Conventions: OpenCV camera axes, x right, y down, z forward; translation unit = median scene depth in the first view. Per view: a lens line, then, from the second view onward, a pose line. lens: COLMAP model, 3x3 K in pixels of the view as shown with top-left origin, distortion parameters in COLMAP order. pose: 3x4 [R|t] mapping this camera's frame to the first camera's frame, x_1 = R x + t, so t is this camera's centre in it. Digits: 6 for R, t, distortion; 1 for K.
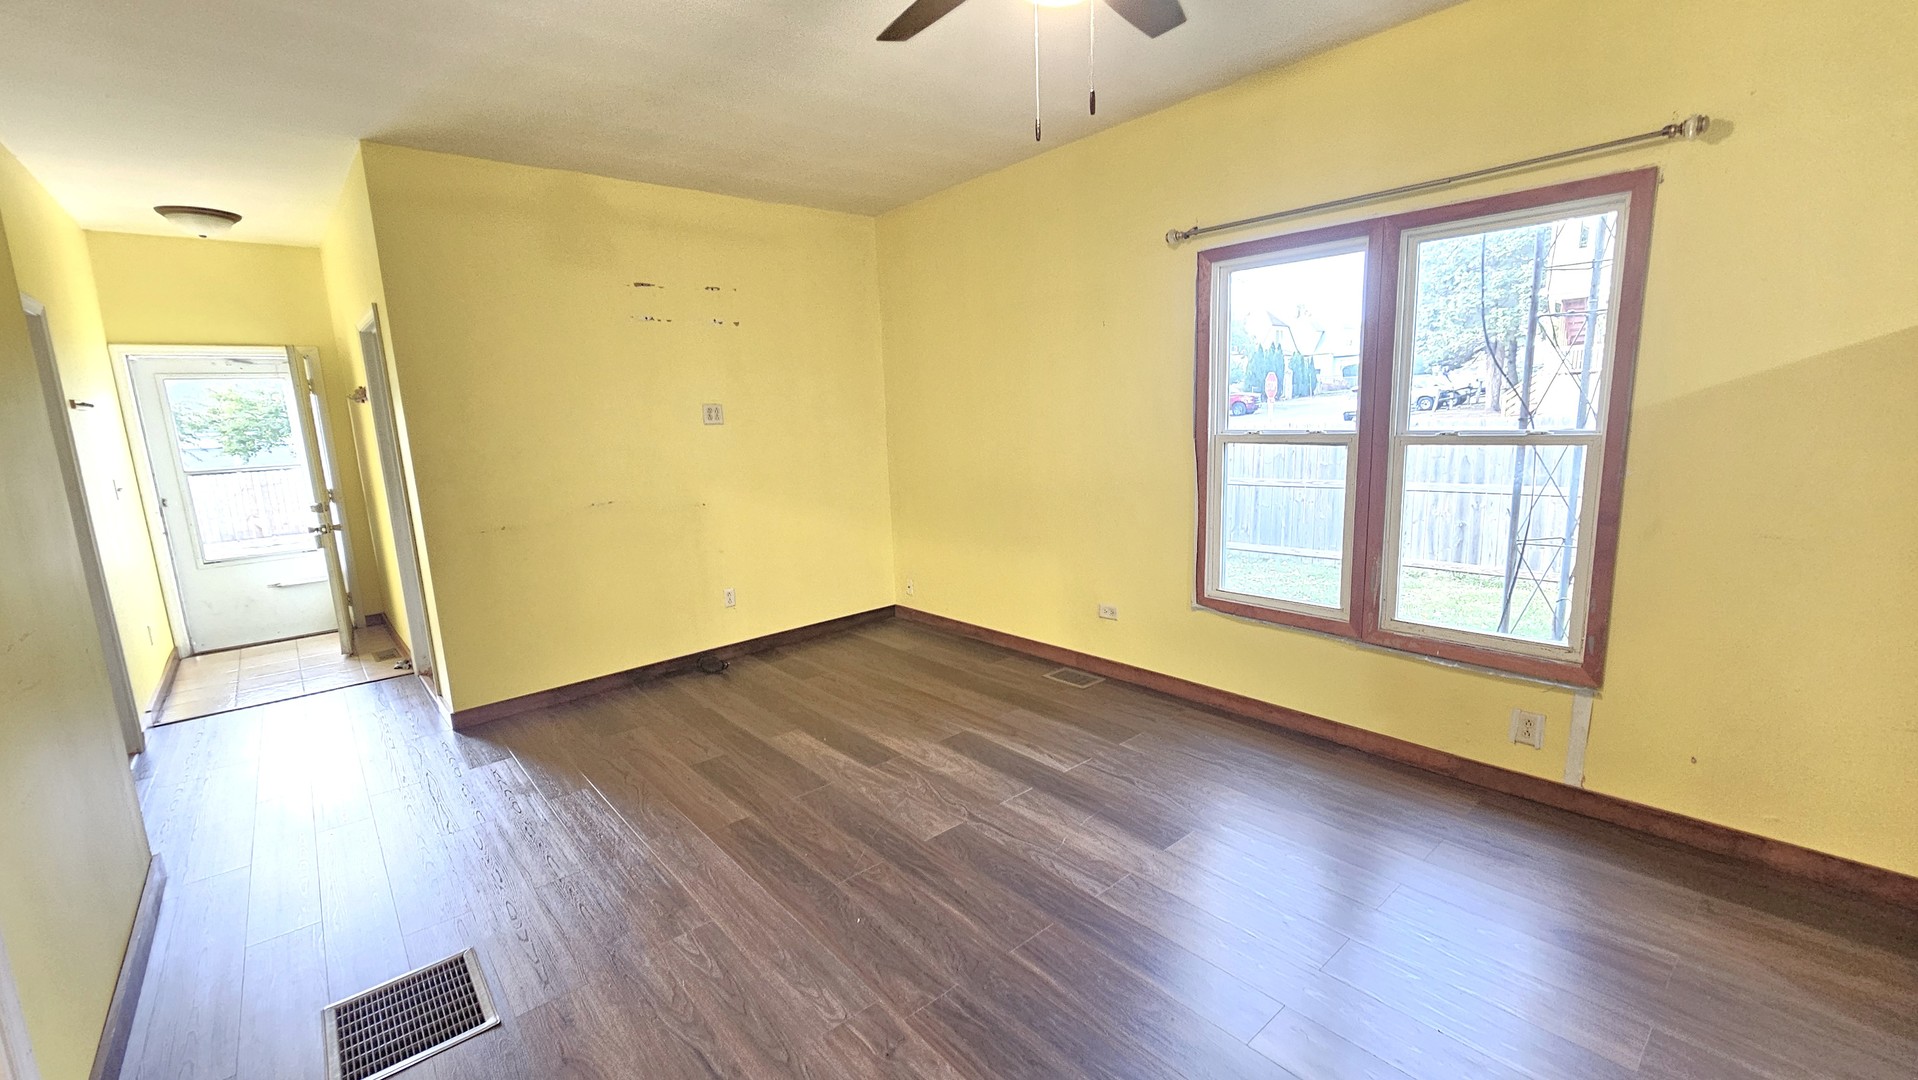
lens RADIAL K [[791.0, 0, 958.5], [0, 791.0, 550.8], [0, 0, 1]] dist [-0.003842, 0.000402]
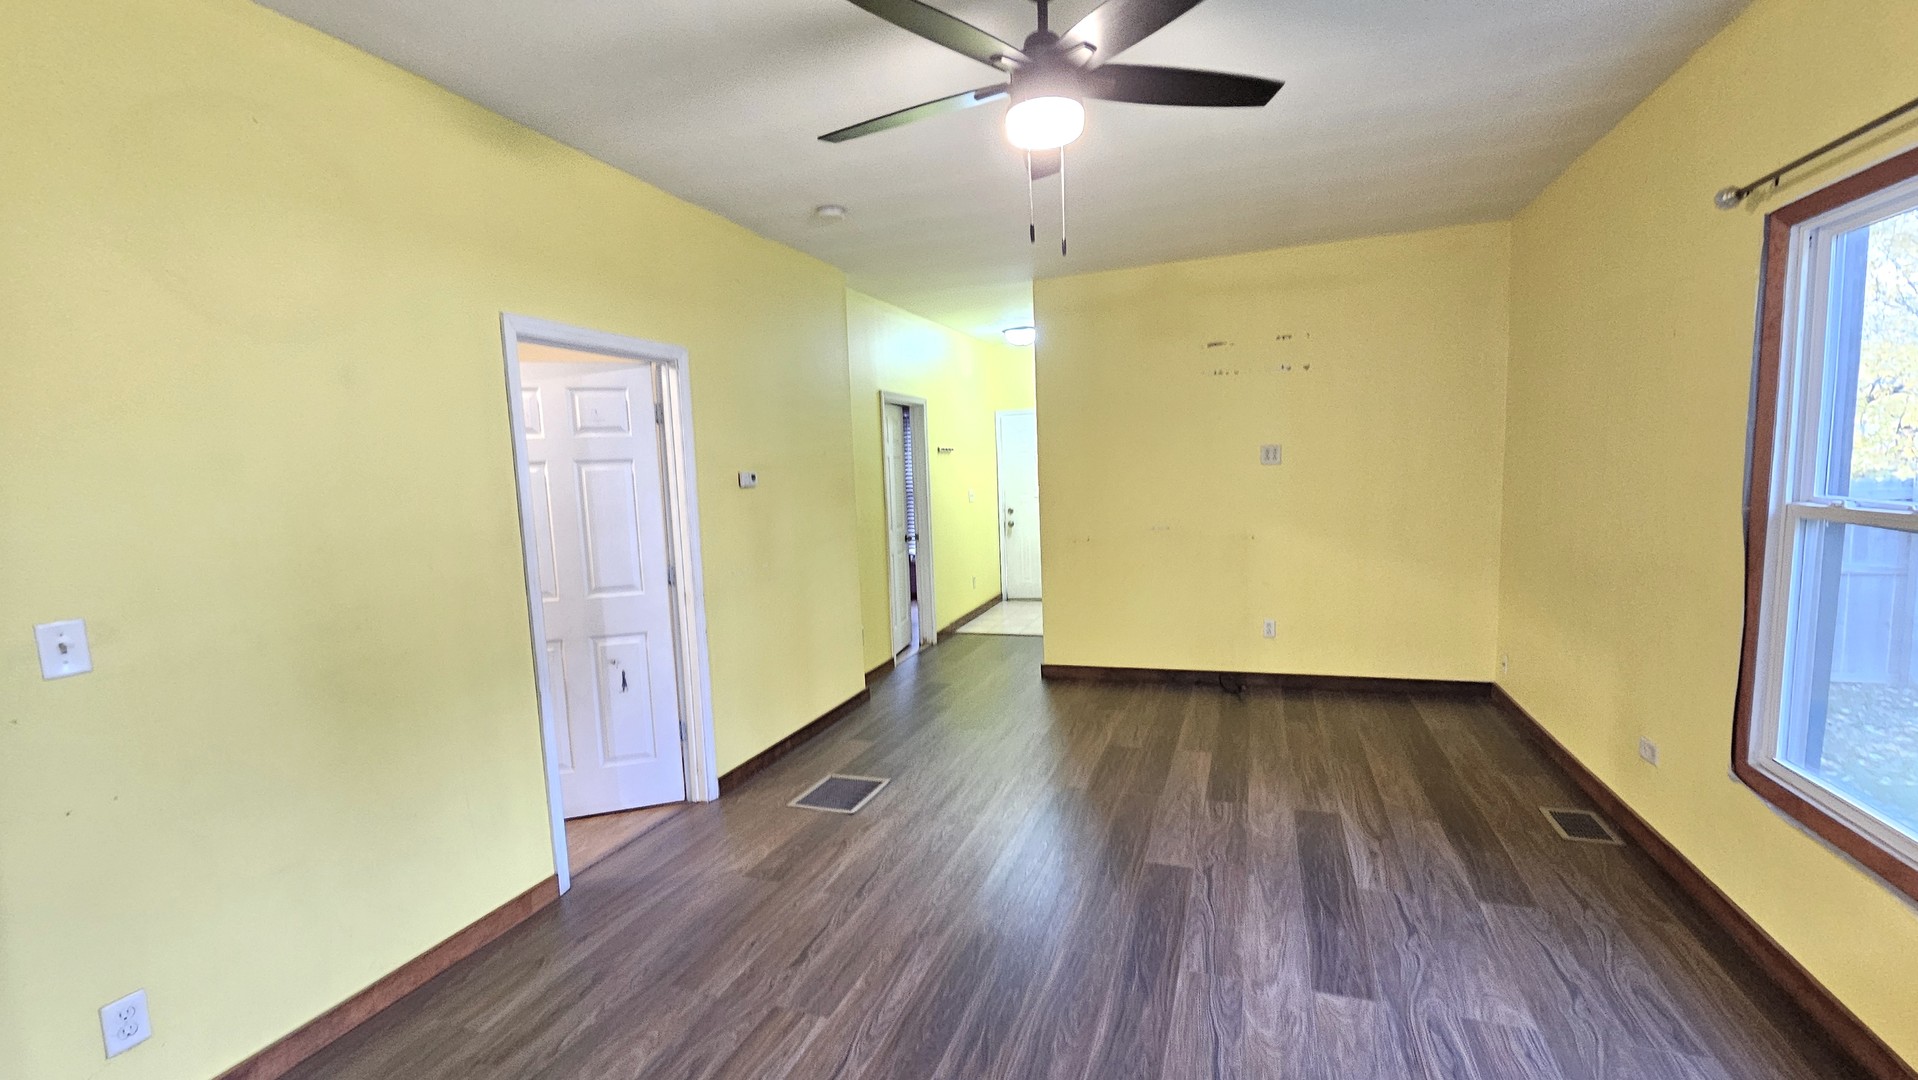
lens RADIAL K [[791.0, 0, 958.5], [0, 791.0, 550.8], [0, 0, 1]] dist [-0.003842, 0.000402]
pose [[0.487006, 0.113446, -0.865999, 0.541375], [-0.135484, 0.989339, 0.053412, -0.057259], [0.862826, 0.091318, 0.497184, 0.151438]]
